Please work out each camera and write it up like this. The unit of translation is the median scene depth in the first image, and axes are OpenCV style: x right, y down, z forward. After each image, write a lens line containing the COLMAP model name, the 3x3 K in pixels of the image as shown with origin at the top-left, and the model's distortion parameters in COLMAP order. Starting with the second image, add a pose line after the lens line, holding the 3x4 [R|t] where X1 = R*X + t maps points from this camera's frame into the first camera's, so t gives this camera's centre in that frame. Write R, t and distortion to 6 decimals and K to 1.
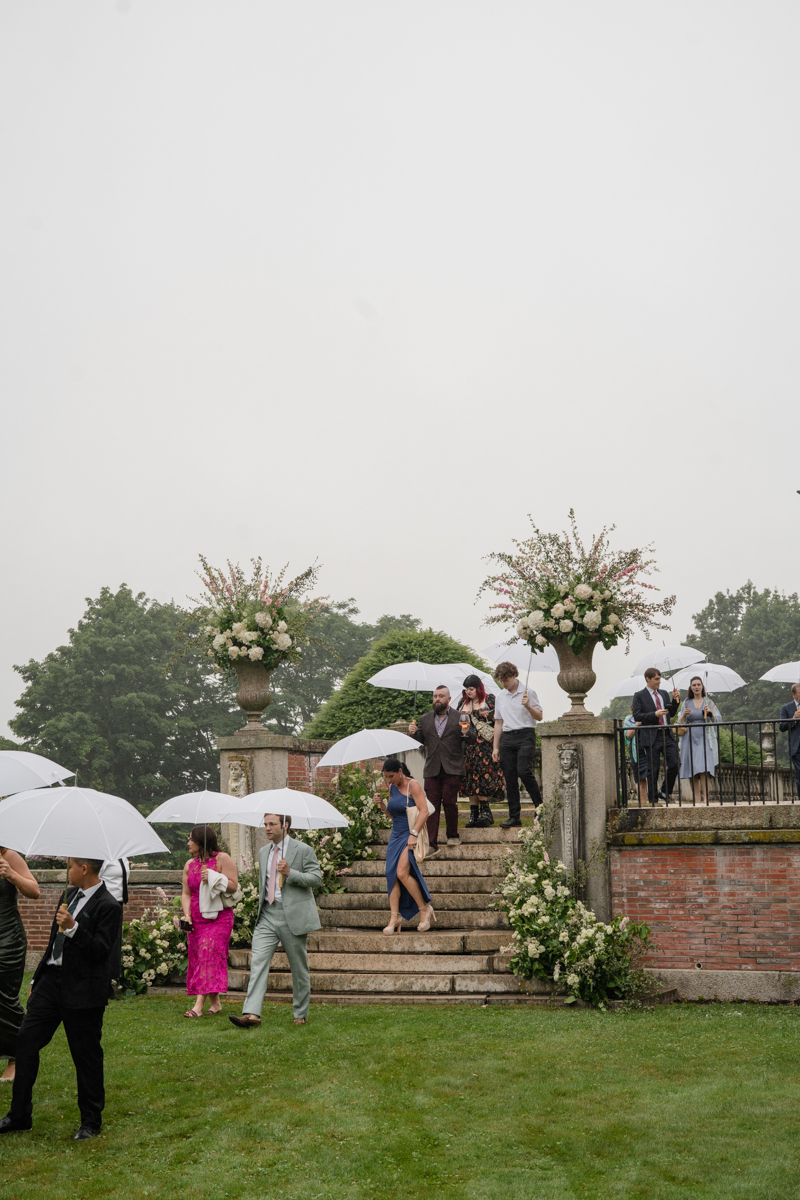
lens RADIAL K [[1831.1, 0, 398.8], [0, 1831.1, 583.4], [0, 0, 1]] dist [-0.058801, 0.056830]
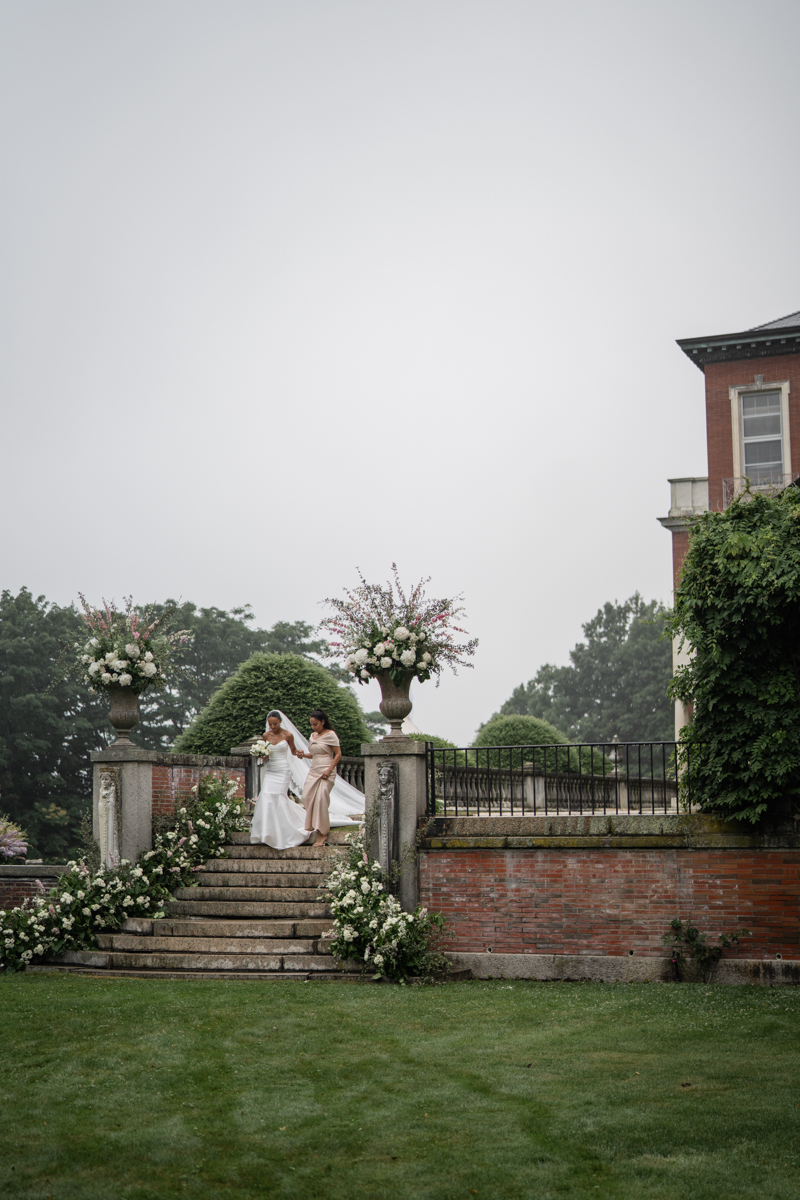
lens RADIAL K [[1831.1, 0, 398.8], [0, 1831.1, 583.4], [0, 0, 1]] dist [-0.058801, 0.056830]
pose [[0.998553, 0.016776, 0.051090, 0.037859], [-0.016780, 0.999859, -0.000357, -0.027409], [-0.051089, -0.000501, 0.998694, -0.181528]]
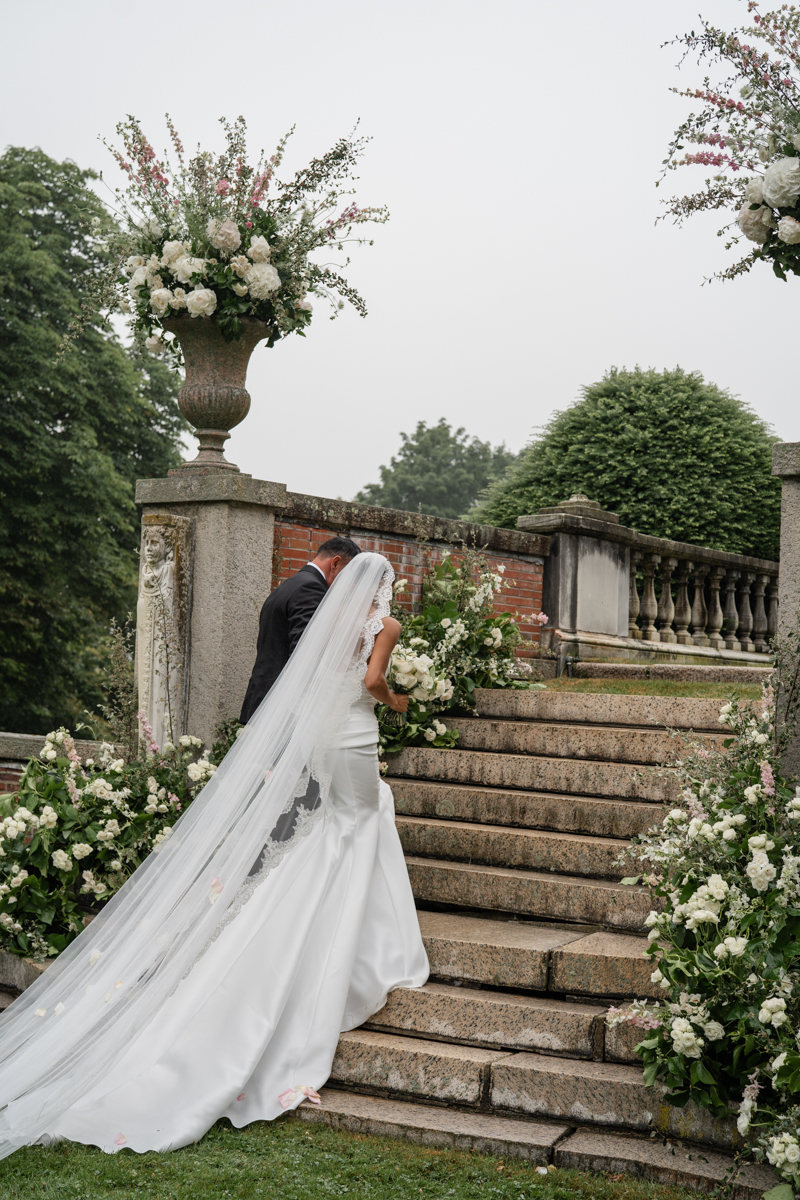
lens RADIAL K [[1833.1, 0, 358.4], [0, 1833.1, 599.3], [0, 0, 1]] dist [-0.015538, 0.019374]
pose [[0.973756, 0.054081, -0.221077, 0.077789], [-0.036133, 0.995773, 0.084442, 0.079875], [0.224709, -0.074238, 0.971594, 0.584839]]
